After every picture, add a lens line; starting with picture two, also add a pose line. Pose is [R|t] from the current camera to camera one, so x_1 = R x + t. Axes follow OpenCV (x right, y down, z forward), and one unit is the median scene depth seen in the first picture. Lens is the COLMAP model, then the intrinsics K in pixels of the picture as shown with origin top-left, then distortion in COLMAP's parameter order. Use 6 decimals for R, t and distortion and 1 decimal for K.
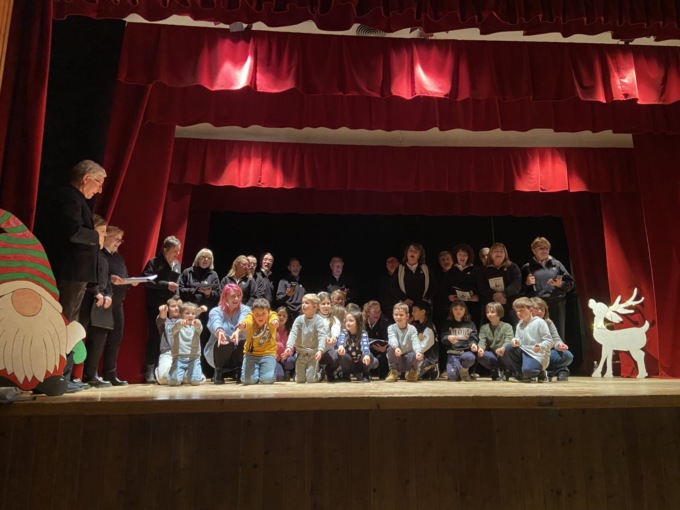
lens RADIAL K [[518.7, 0, 352.9], [0, 518.7, 261.7], [0, 0, 1]] dist [0.114626, -0.149759]
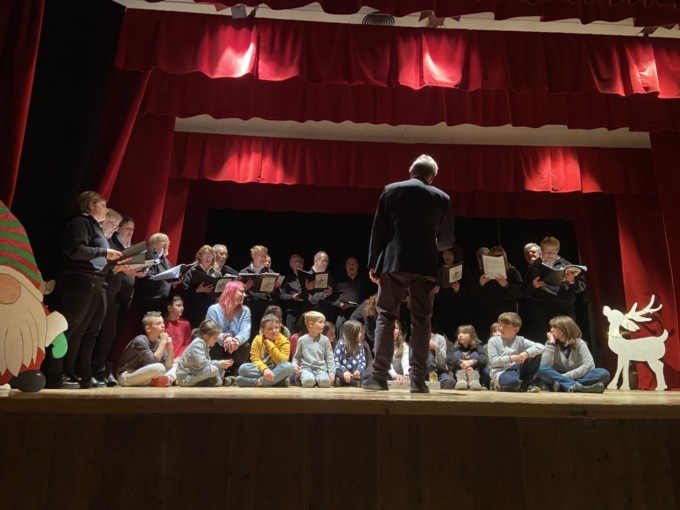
lens RADIAL K [[516.4, 0, 339.6], [0, 516.4, 250.8], [0, 0, 1]] dist [0.123845, -0.164347]
pose [[0.999632, 0.016295, -0.021675, -0.007298], [-0.017088, 0.999171, -0.036944, 0.017680], [0.021055, 0.037301, 0.999082, 0.048101]]
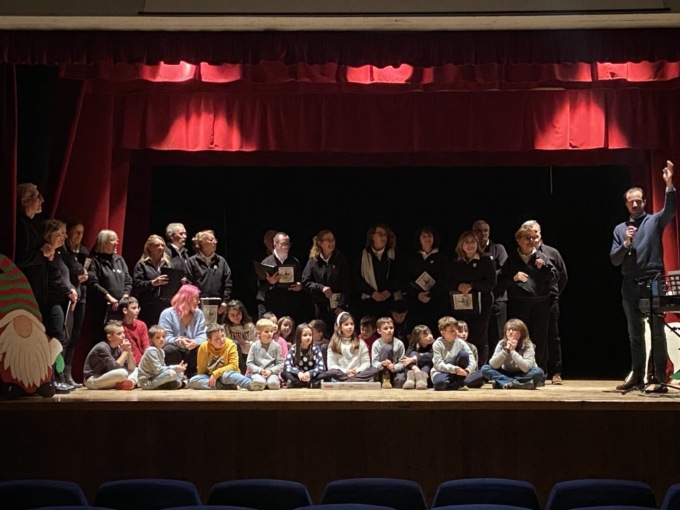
lens RADIAL K [[1187.5, 0, 374.7], [0, 1187.5, 275.6], [0, 0, 1]] dist [0.077782, -0.006910]
pose [[0.997174, 0.001597, -0.075105, 0.231950], [0.008900, 0.990222, 0.139217, -0.226349], [0.074593, -0.139492, 0.987410, -0.913334]]
